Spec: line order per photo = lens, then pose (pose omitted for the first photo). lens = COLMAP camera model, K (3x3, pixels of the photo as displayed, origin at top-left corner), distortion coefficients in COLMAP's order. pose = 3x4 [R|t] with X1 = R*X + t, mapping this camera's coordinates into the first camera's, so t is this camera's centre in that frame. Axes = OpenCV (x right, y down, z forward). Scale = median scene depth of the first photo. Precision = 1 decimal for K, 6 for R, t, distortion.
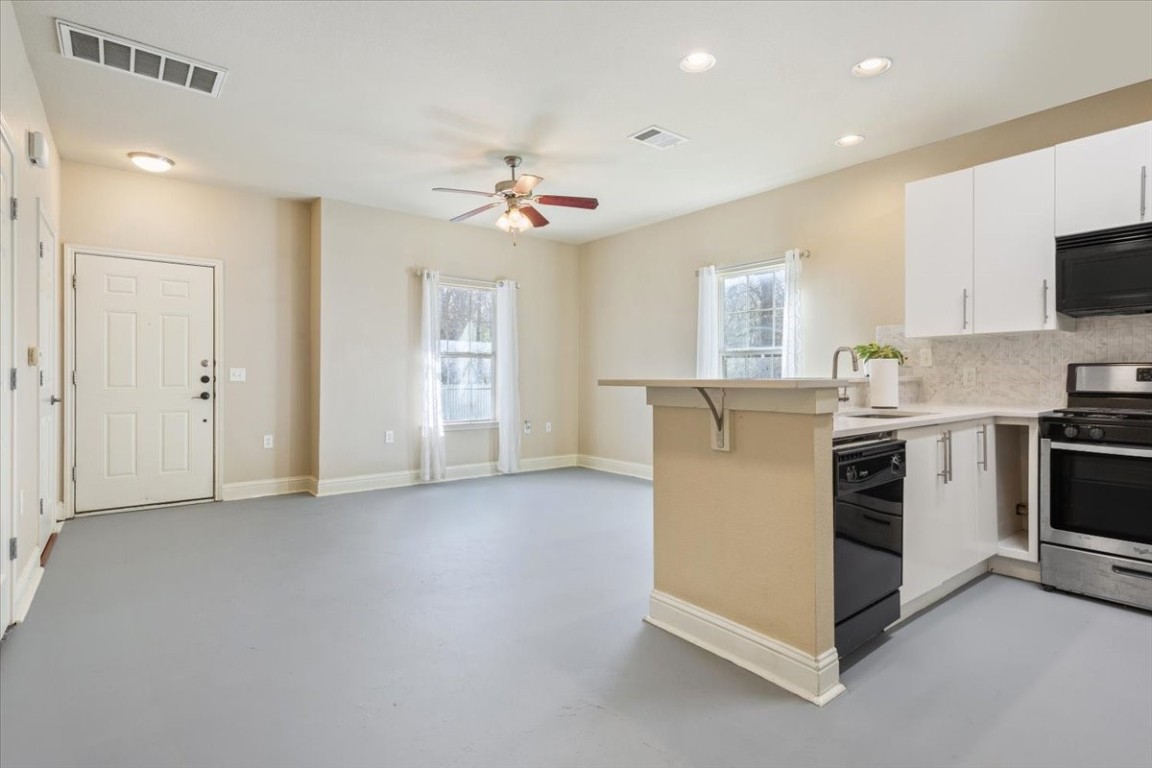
lens RADIAL K [[560.0, 0, 558.8], [0, 560.0, 379.9], [0, 0, 1]] dist [0.007400, 0.000635]
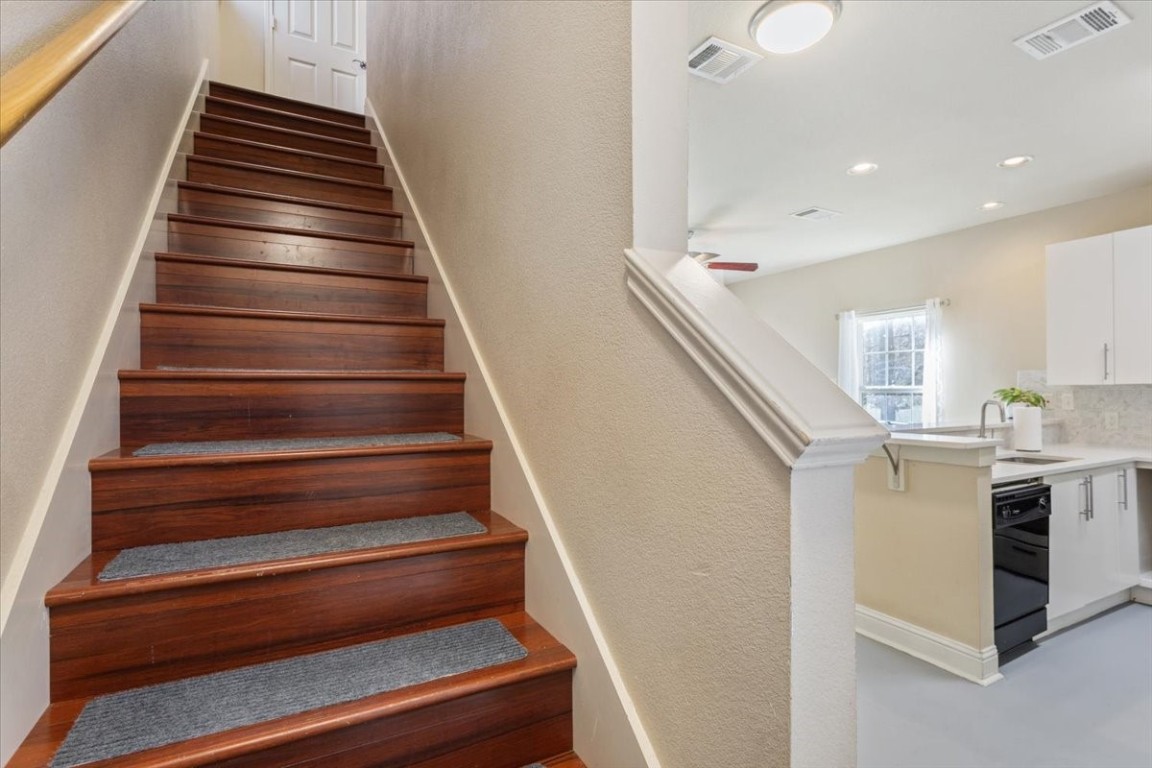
lens RADIAL K [[611.4, 0, 550.1], [0, 611.4, 383.5], [0, 0, 1]] dist [0.002593, -0.001084]
pose [[0.992518, -0.001062, -0.122094, -0.266760], [-0.000802, 0.999884, -0.015220, -0.081133], [0.122096, 0.015204, 0.992402, -0.406426]]
